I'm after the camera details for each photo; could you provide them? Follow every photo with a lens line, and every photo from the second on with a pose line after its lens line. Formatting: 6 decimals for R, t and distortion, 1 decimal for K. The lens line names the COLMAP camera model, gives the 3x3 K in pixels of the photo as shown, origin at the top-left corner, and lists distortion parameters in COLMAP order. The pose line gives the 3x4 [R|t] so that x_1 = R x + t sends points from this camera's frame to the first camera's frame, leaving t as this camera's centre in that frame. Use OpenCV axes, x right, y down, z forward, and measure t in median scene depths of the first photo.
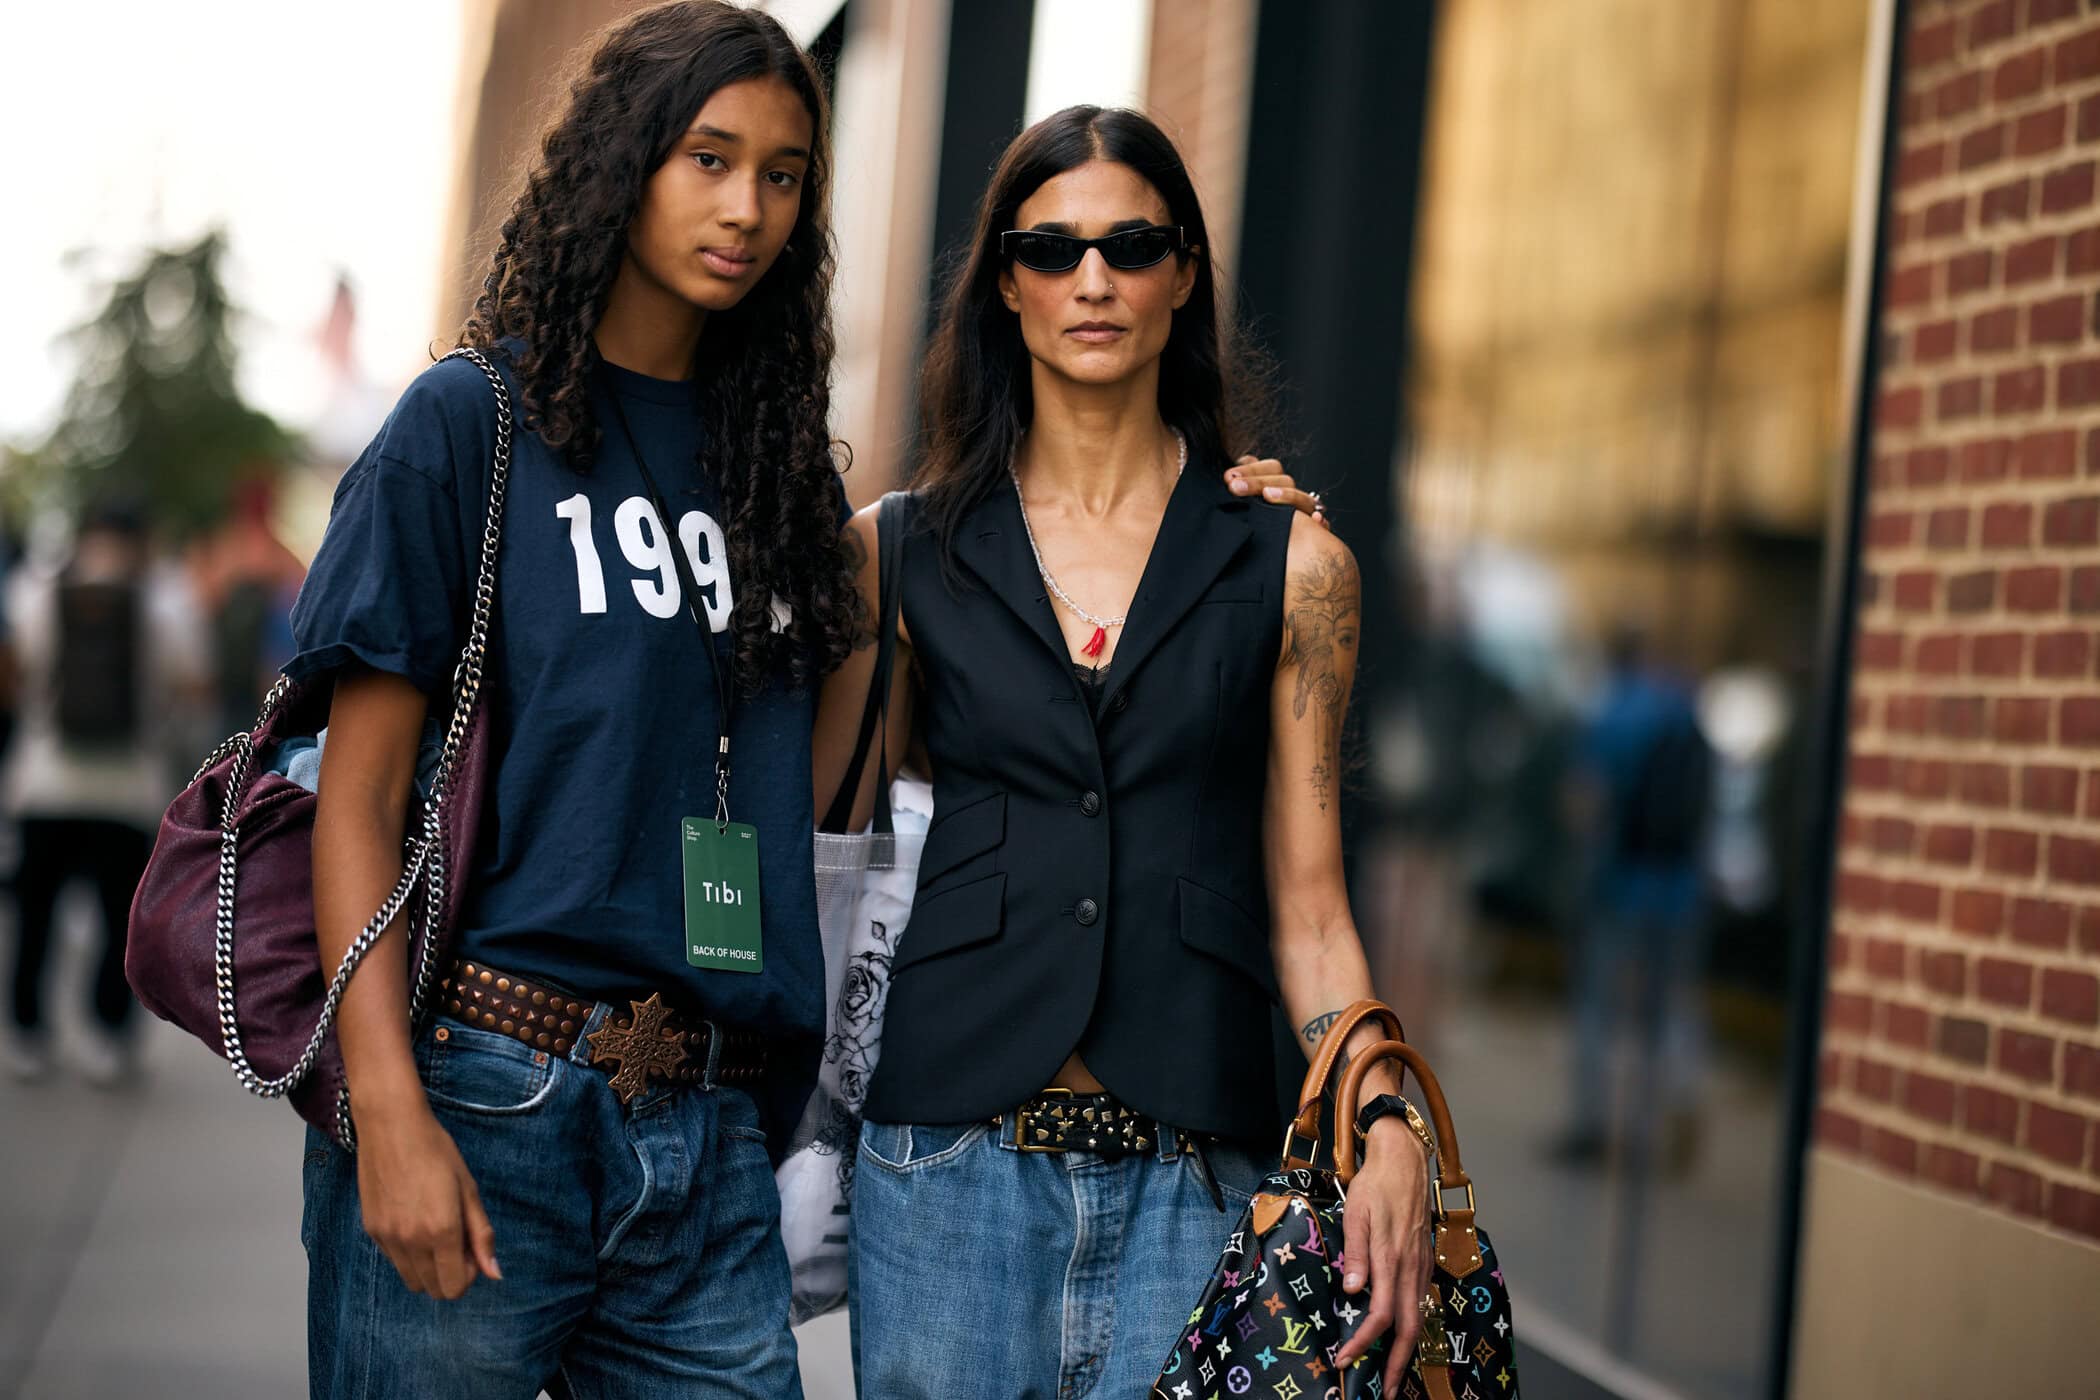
lens RADIAL K [[5872.5, 0, 1050.0], [0, 5872.5, 700.0], [0, 0, 1]] dist [0.354241, -5.157803]
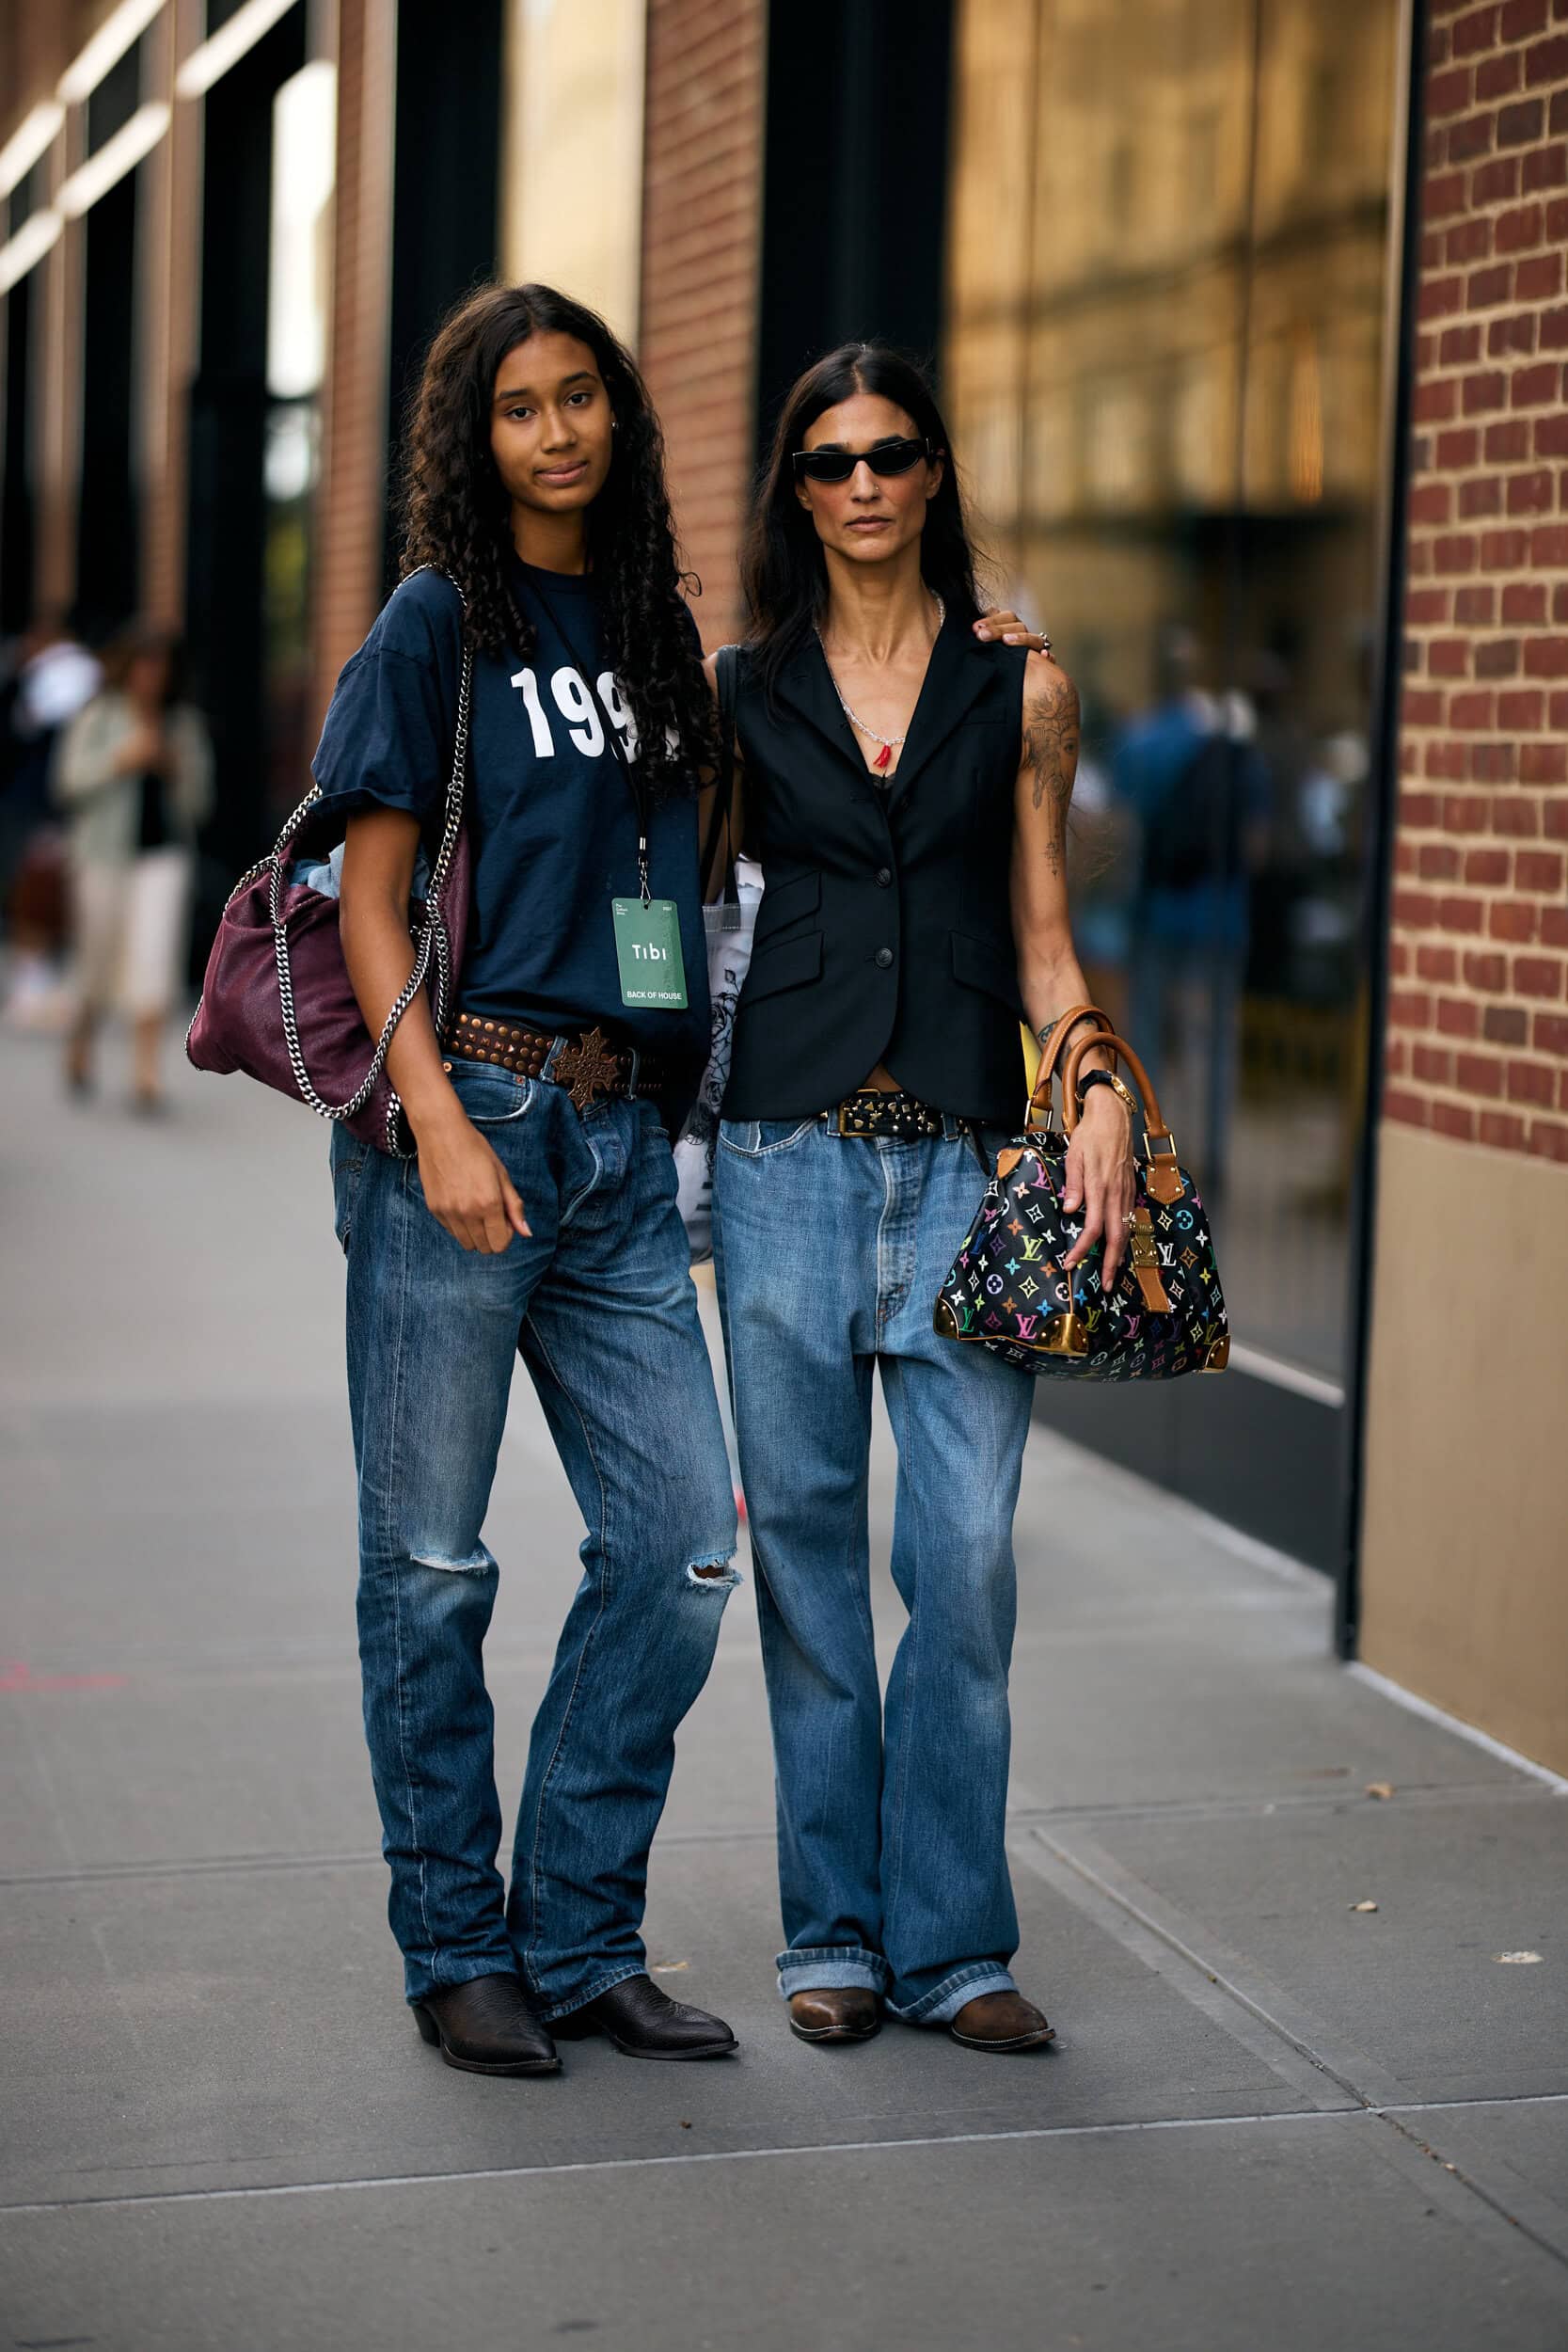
lens RADIAL K [[6576.5, 0, 784.0], [0, 6576.5, 1176.0], [0, 0, 1]] dist [0.354241, -5.157803]
pose [[0.996879, -0.050860, 0.060370, -0.109603], [0.046547, 0.996402, 0.070820, -0.021546], [-0.063755, -0.067789, 0.995661, -0.496866]]
